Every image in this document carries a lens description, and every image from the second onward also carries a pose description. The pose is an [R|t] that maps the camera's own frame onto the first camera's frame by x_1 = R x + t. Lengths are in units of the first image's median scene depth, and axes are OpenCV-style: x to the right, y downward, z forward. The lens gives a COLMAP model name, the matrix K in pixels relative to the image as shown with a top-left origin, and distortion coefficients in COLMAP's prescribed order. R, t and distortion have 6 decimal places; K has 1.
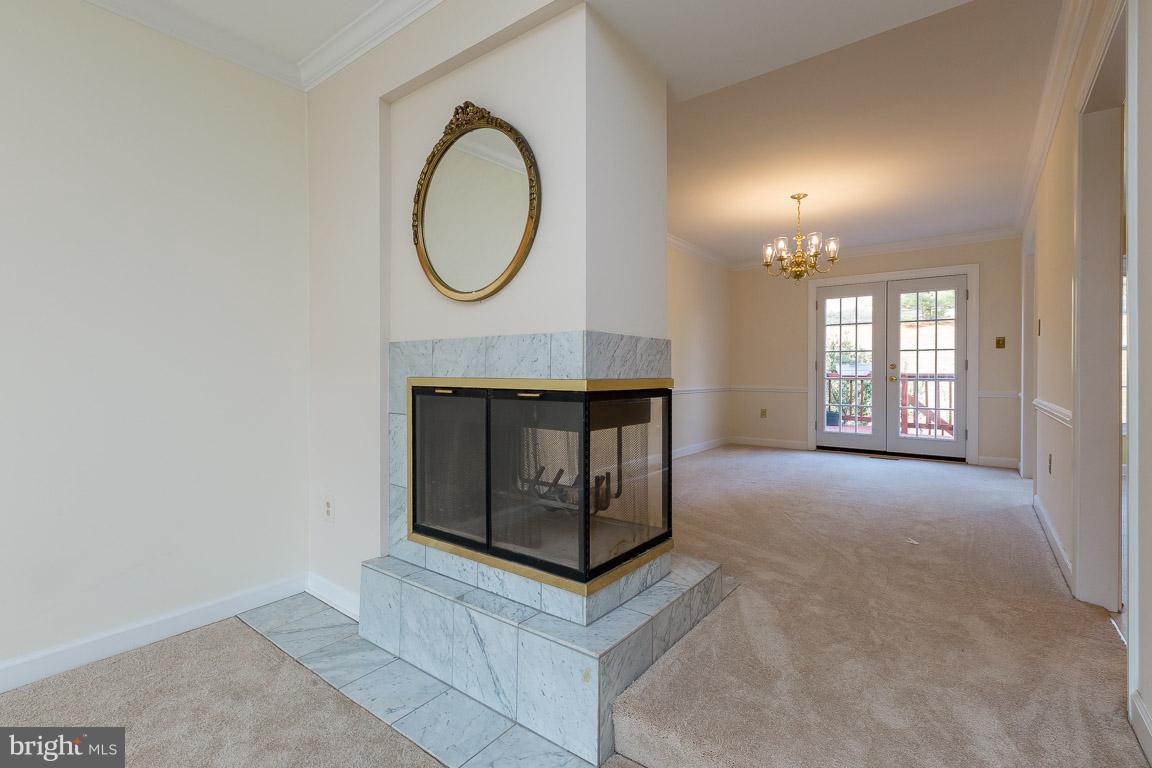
lens RADIAL K [[522.1, 0, 573.9], [0, 522.1, 376.2], [0, 0, 1]] dist [0.000112, -0.000040]
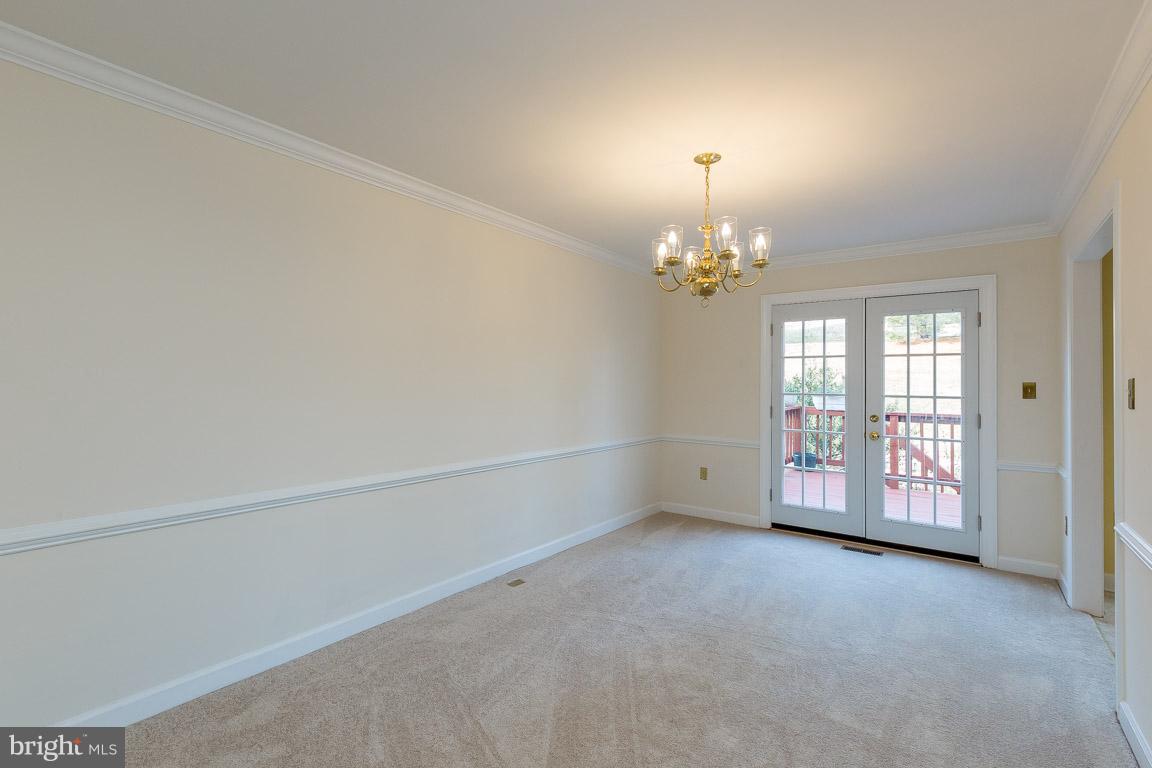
lens RADIAL K [[528.0, 0, 573.9], [0, 528.0, 376.1], [0, 0, 1]] dist [0.001231, -0.000501]
pose [[0.999906, 0.006842, 0.011872, 0.209021], [-0.006615, 0.999797, -0.019052, -0.064053], [-0.012000, 0.018971, 0.999748, 0.309092]]
